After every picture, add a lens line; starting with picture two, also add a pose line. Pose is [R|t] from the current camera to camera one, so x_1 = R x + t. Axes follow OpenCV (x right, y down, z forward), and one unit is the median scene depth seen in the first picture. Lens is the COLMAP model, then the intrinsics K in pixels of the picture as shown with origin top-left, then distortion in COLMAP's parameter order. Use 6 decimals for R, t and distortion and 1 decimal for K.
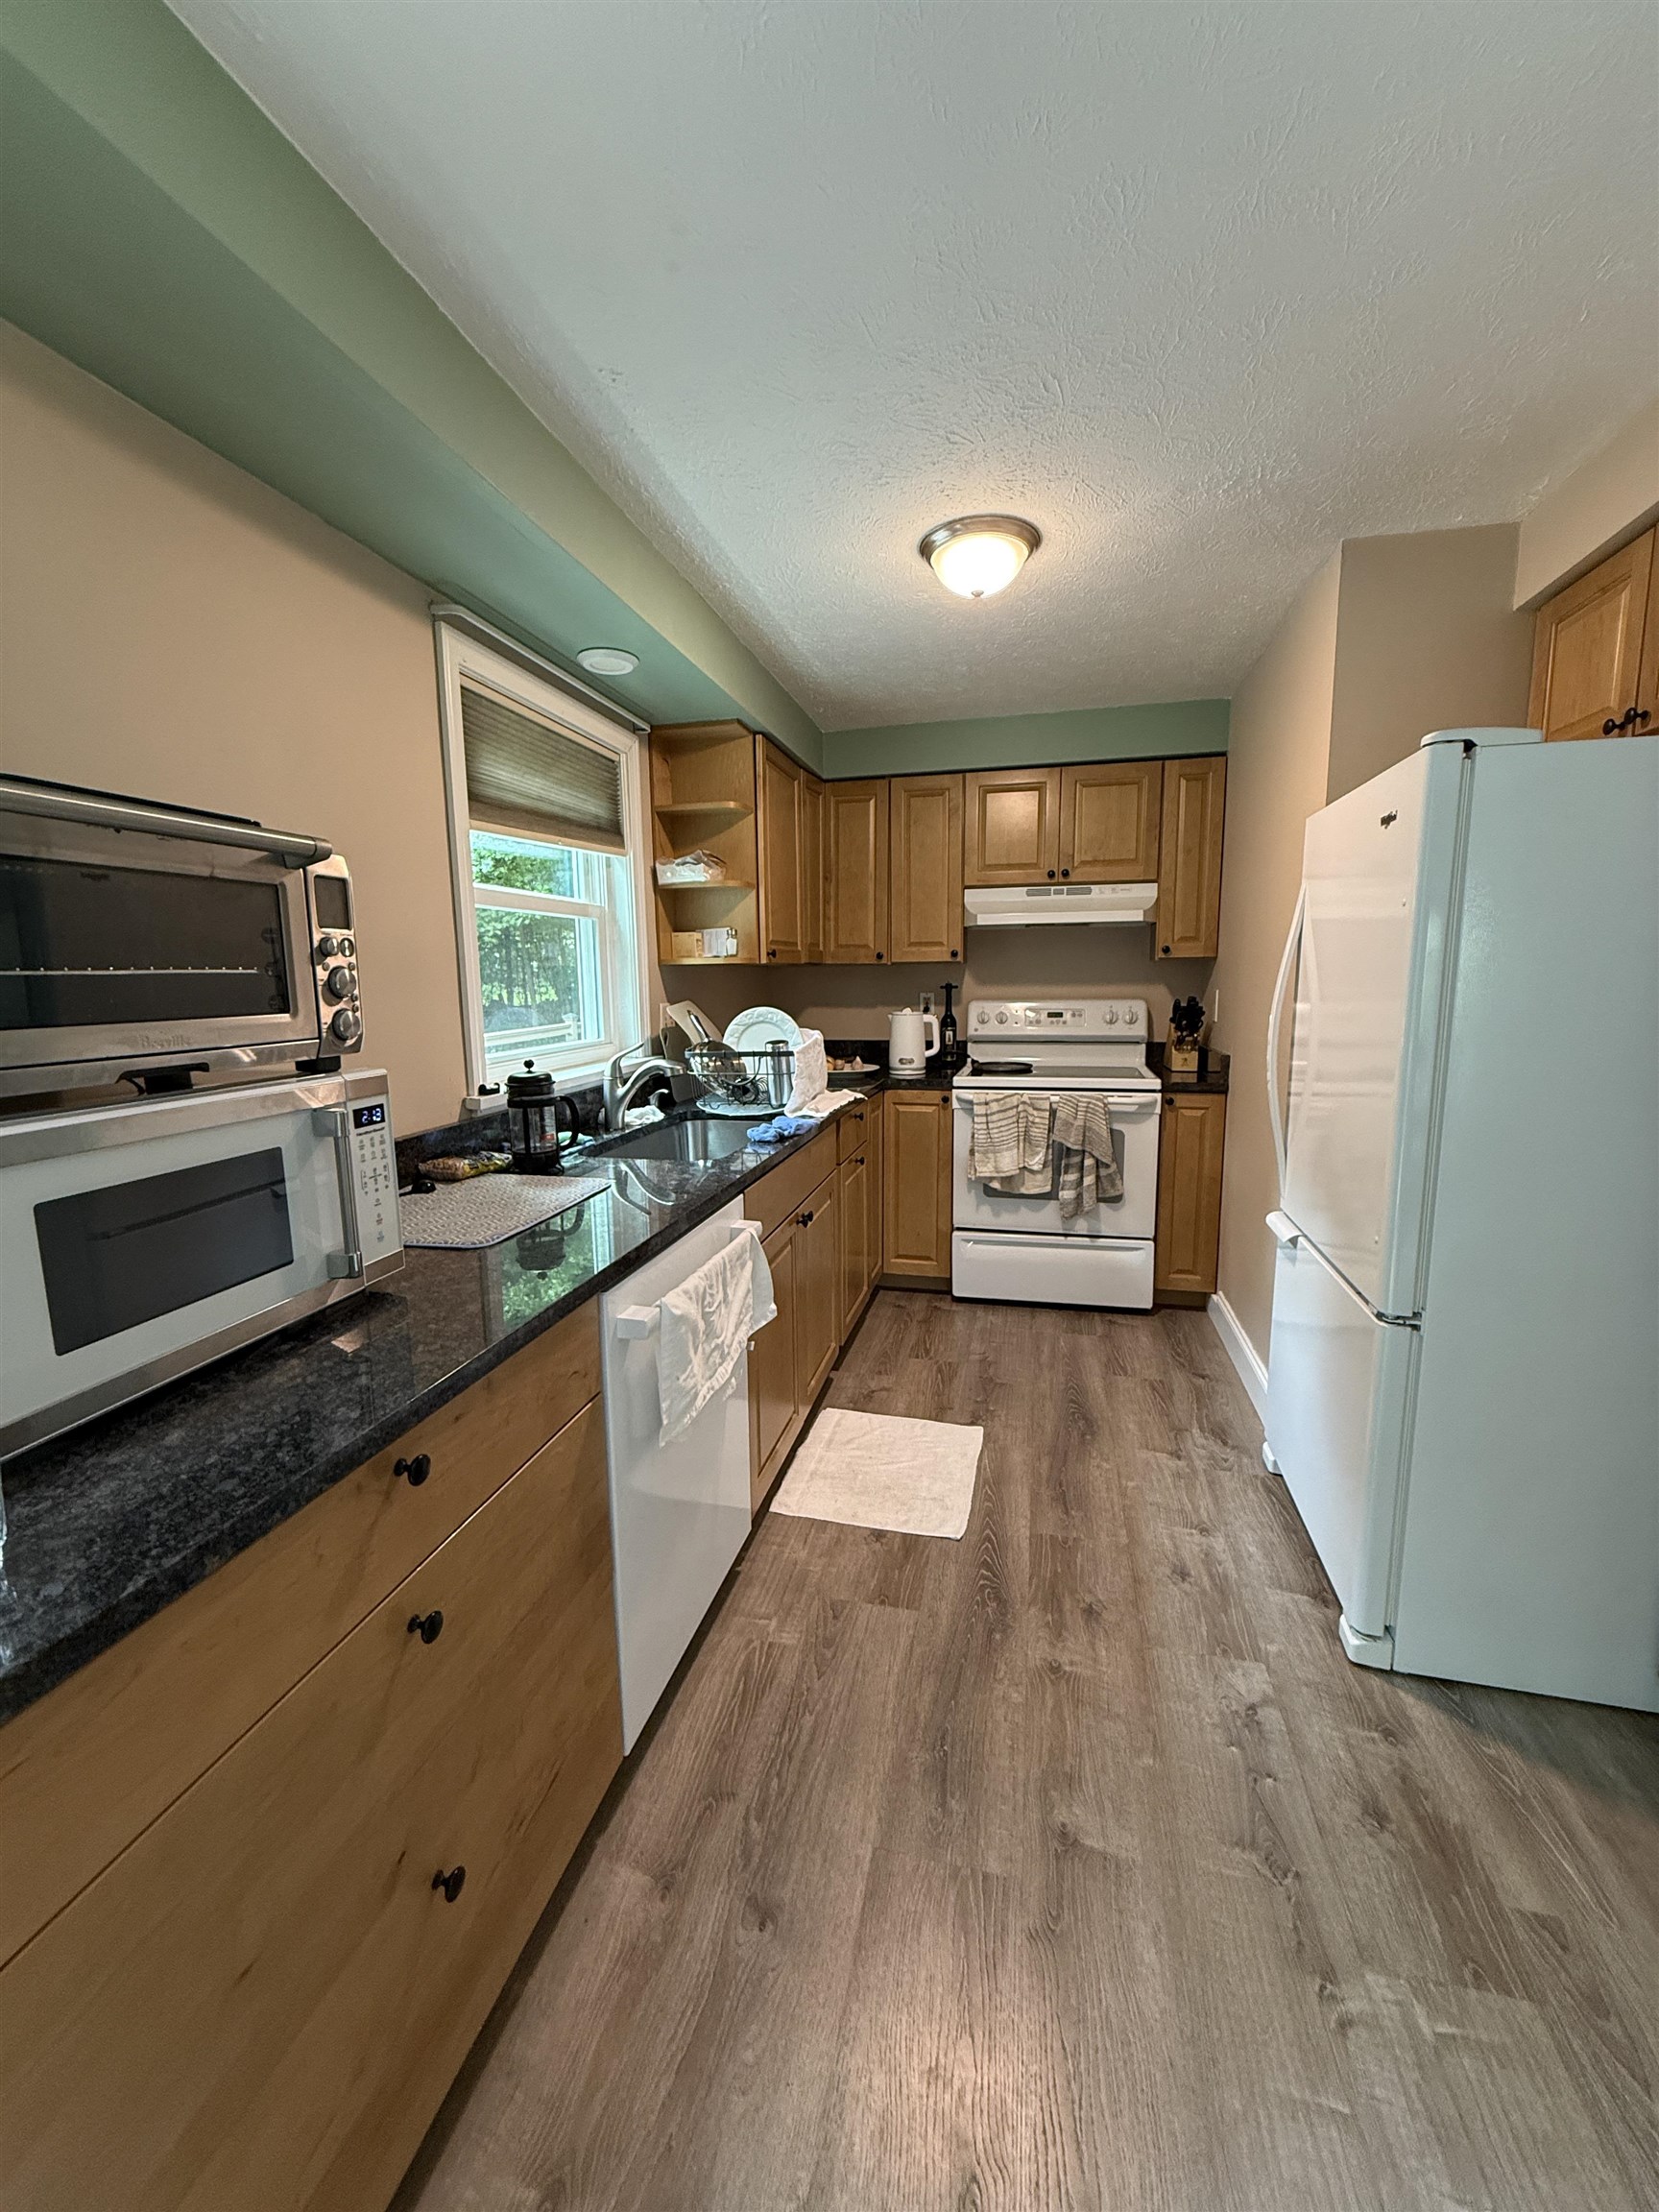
lens RADIAL K [[878.7, 0, 830.7], [0, 878.7, 1100.5], [0, 0, 1]] dist [-0.002970, 0.001150]
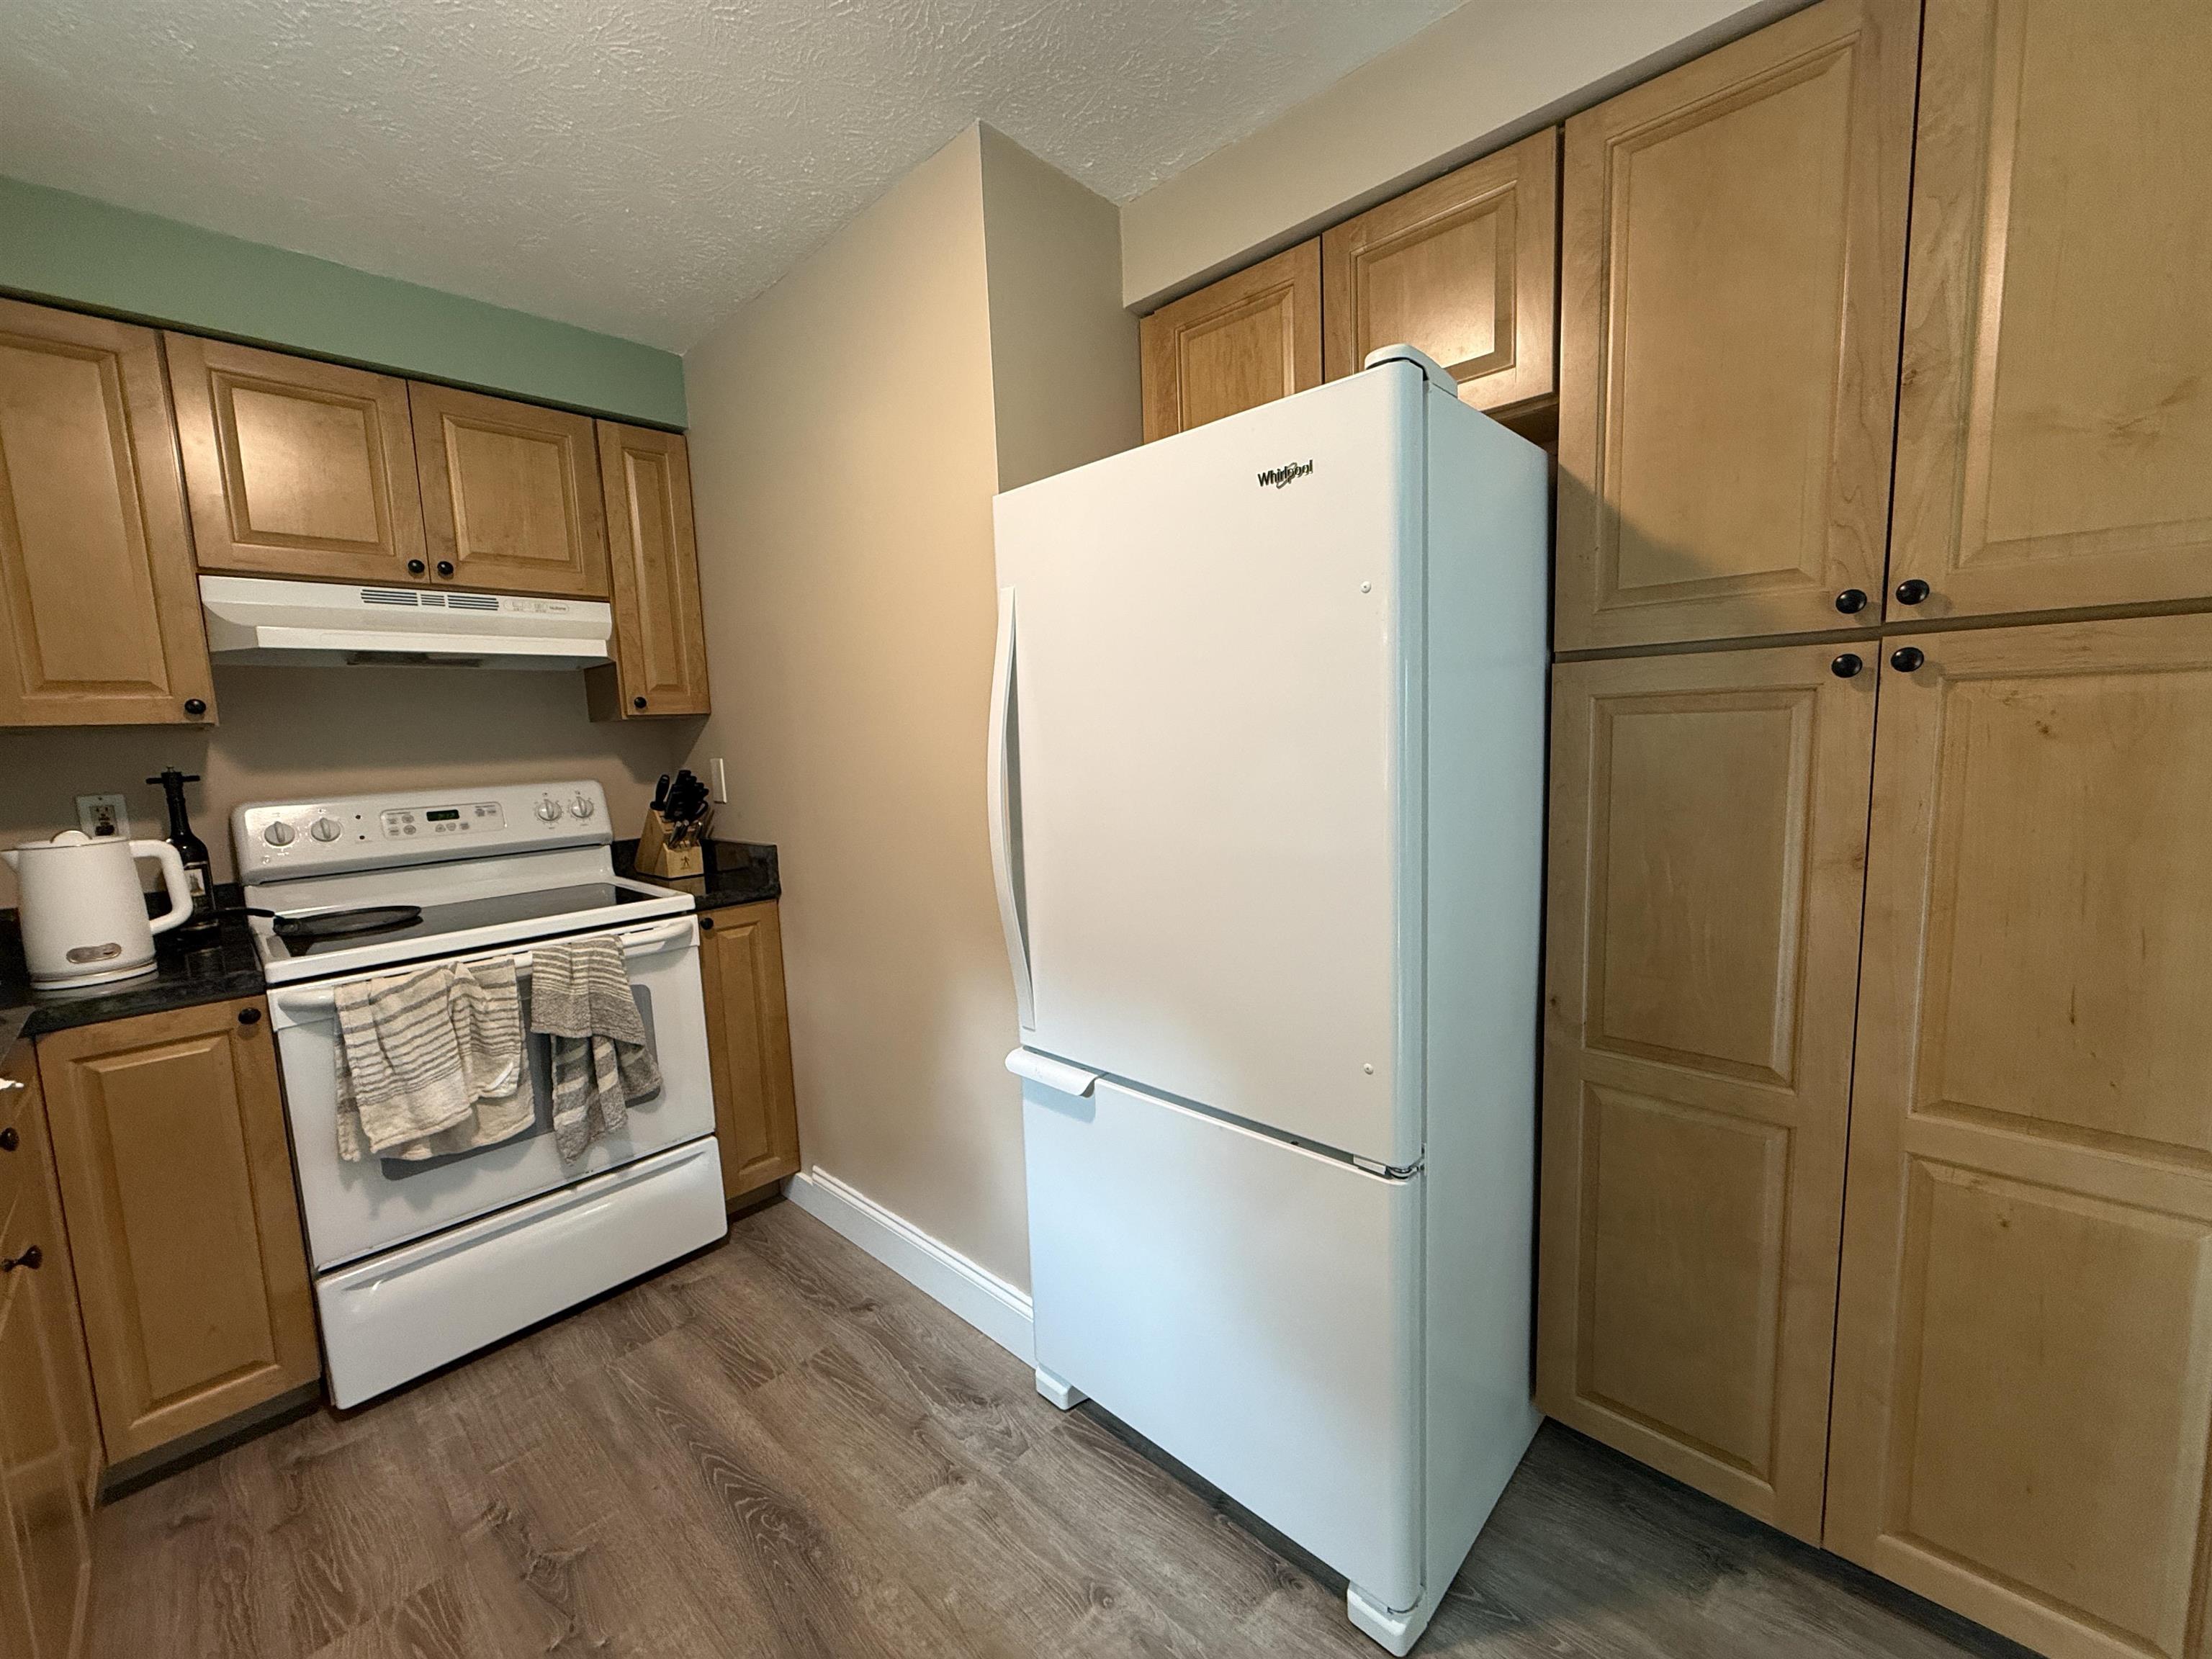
lens RADIAL K [[878.7, 0, 1107.1], [0, 878.7, 830.8], [0, 0, 1]] dist [-0.002970, 0.001150]
pose [[0.498374, -0.107847, 0.860228, -0.031065], [0.159509, 0.986700, 0.031292, -0.040092], [-0.852162, 0.121619, 0.508949, 0.375241]]
